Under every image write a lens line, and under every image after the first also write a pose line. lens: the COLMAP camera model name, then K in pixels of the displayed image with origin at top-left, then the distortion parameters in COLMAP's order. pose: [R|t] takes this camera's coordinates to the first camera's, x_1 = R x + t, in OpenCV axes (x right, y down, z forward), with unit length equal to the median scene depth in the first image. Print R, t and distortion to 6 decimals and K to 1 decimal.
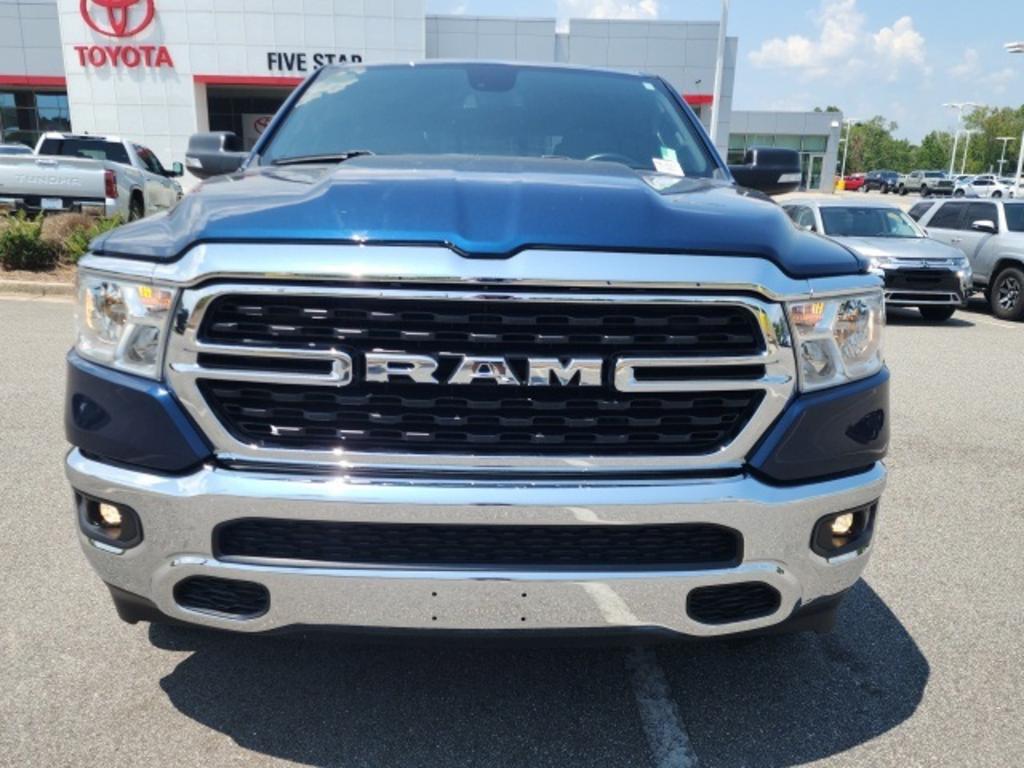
lens RADIAL K [[835.3, 0, 512.0], [0, 835.3, 384.0], [0, 0, 1]] dist [0.061900, -0.086117]
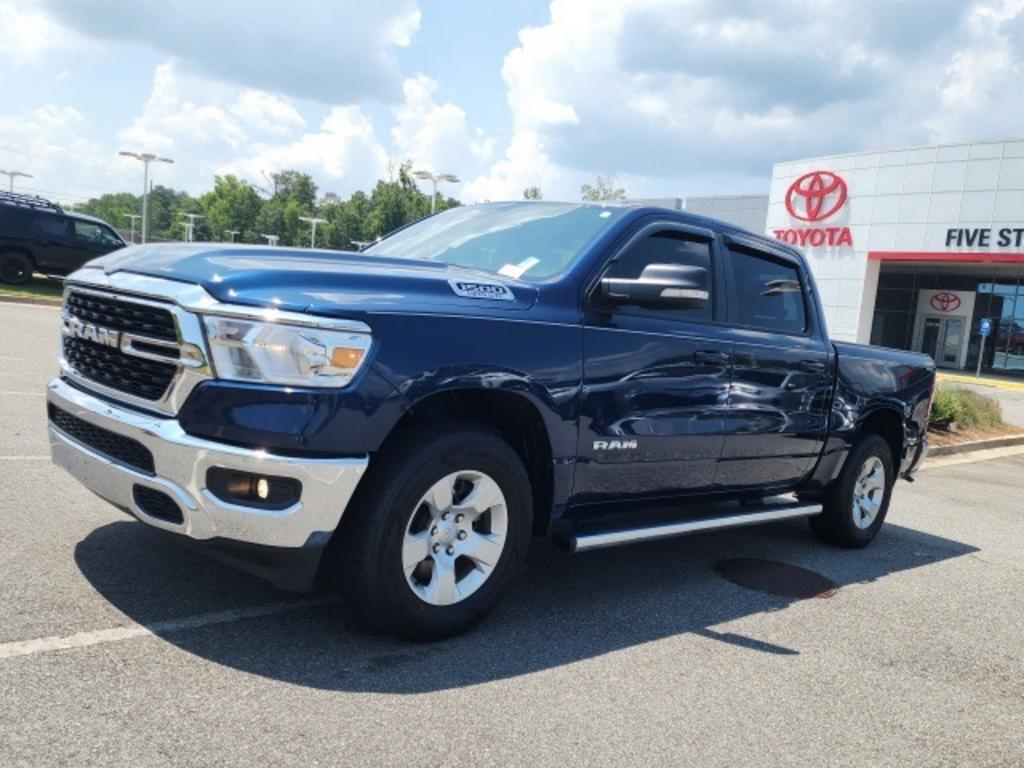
lens RADIAL K [[835.3, 0, 512.0], [0, 835.3, 384.0], [0, 0, 1]] dist [0.061900, -0.086117]
pose [[0.665708, 0.104524, -0.738856, 0.120431], [-0.253115, 0.963069, -0.091814, 0.001744], [0.701973, 0.248137, 0.667580, 0.025882]]
